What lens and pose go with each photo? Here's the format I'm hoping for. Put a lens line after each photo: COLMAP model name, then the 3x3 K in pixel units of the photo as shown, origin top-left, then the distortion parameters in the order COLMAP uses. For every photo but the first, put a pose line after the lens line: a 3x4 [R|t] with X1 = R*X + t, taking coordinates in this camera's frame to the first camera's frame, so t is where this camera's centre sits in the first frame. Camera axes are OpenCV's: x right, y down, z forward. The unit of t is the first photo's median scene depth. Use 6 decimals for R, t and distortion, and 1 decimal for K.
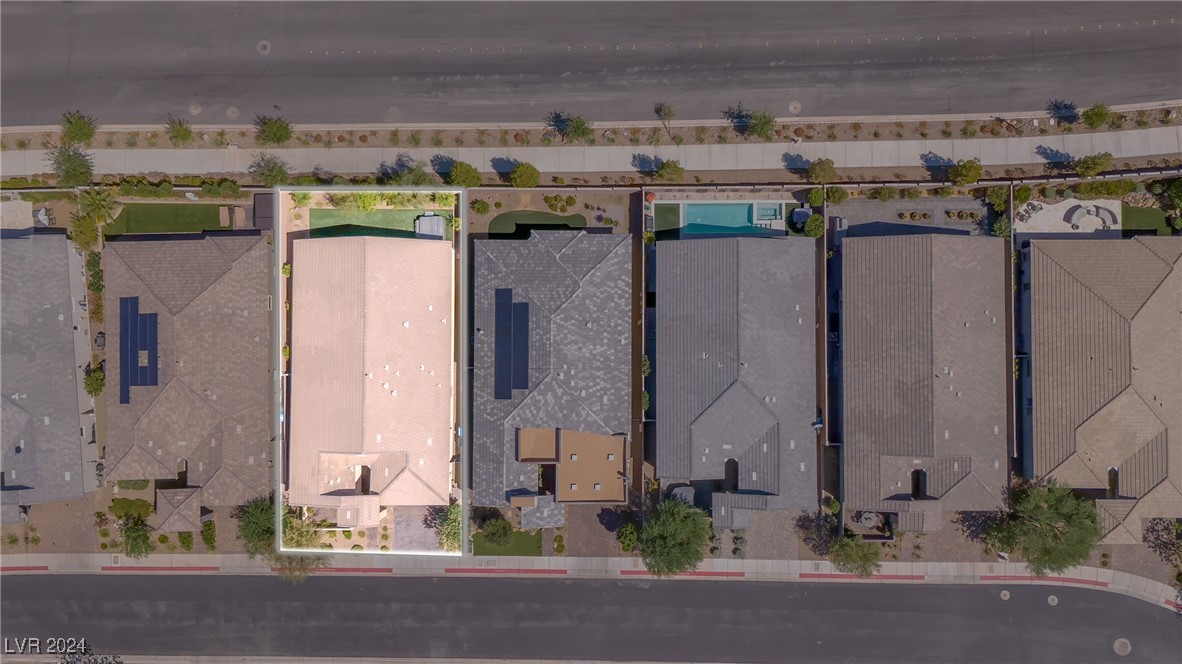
lens RADIAL K [[869.7, 0, 597.1], [0, 869.7, 335.1], [0, 0, 1]] dist [0.061004, -0.056423]
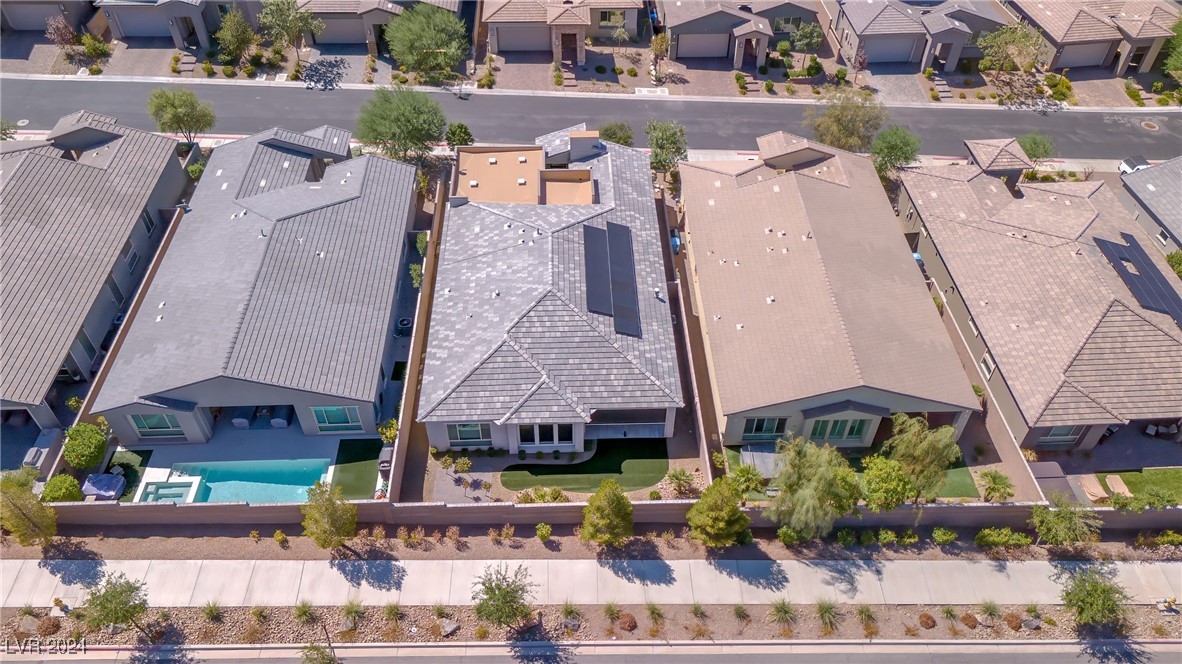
lens RADIAL K [[869.7, 0, 597.1], [0, 869.7, 335.1], [0, 0, 1]] dist [0.061004, -0.056423]
pose [[-0.998892, 0.019973, -0.042619, -0.054552], [-0.044610, -0.690494, 0.721962, -0.483563], [-0.015009, 0.723063, 0.690619, 0.534461]]
